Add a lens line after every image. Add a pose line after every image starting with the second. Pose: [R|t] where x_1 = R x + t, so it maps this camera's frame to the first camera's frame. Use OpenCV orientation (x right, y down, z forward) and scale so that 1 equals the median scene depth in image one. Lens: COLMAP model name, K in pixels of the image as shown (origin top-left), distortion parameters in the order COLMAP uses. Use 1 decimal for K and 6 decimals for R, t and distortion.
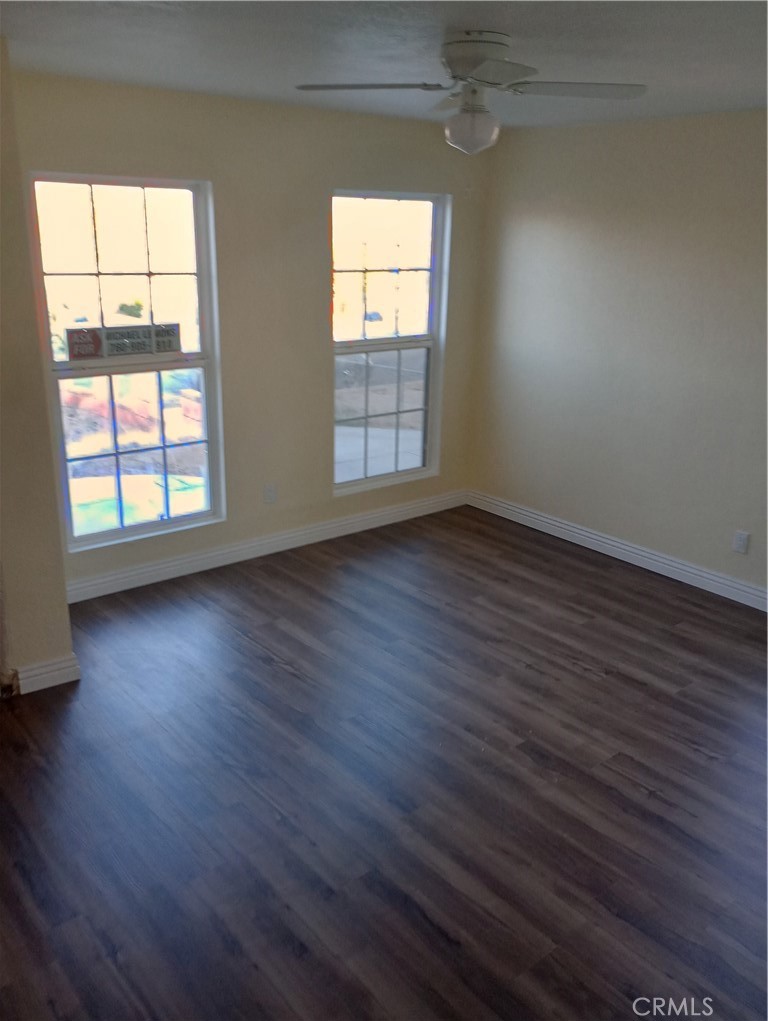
lens RADIAL K [[858.0, 0, 384.7], [0, 858.0, 511.8], [0, 0, 1]] dist [0.025649, -0.030820]
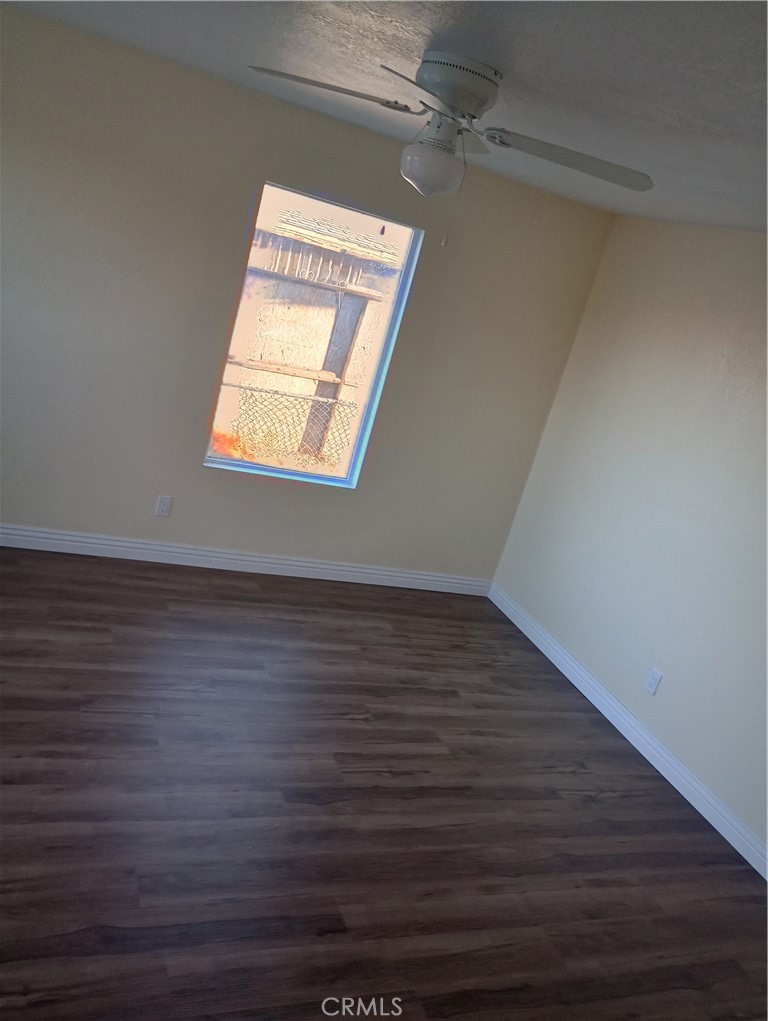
lens RADIAL K [[858.0, 0, 384.9], [0, 858.0, 509.1], [0, 0, 1]] dist [0.025649, -0.030820]
pose [[0.312709, -0.224542, 0.922927, -0.641621], [0.041680, 0.973964, 0.222836, -0.257279], [-0.948934, -0.031215, 0.313926, 0.644299]]
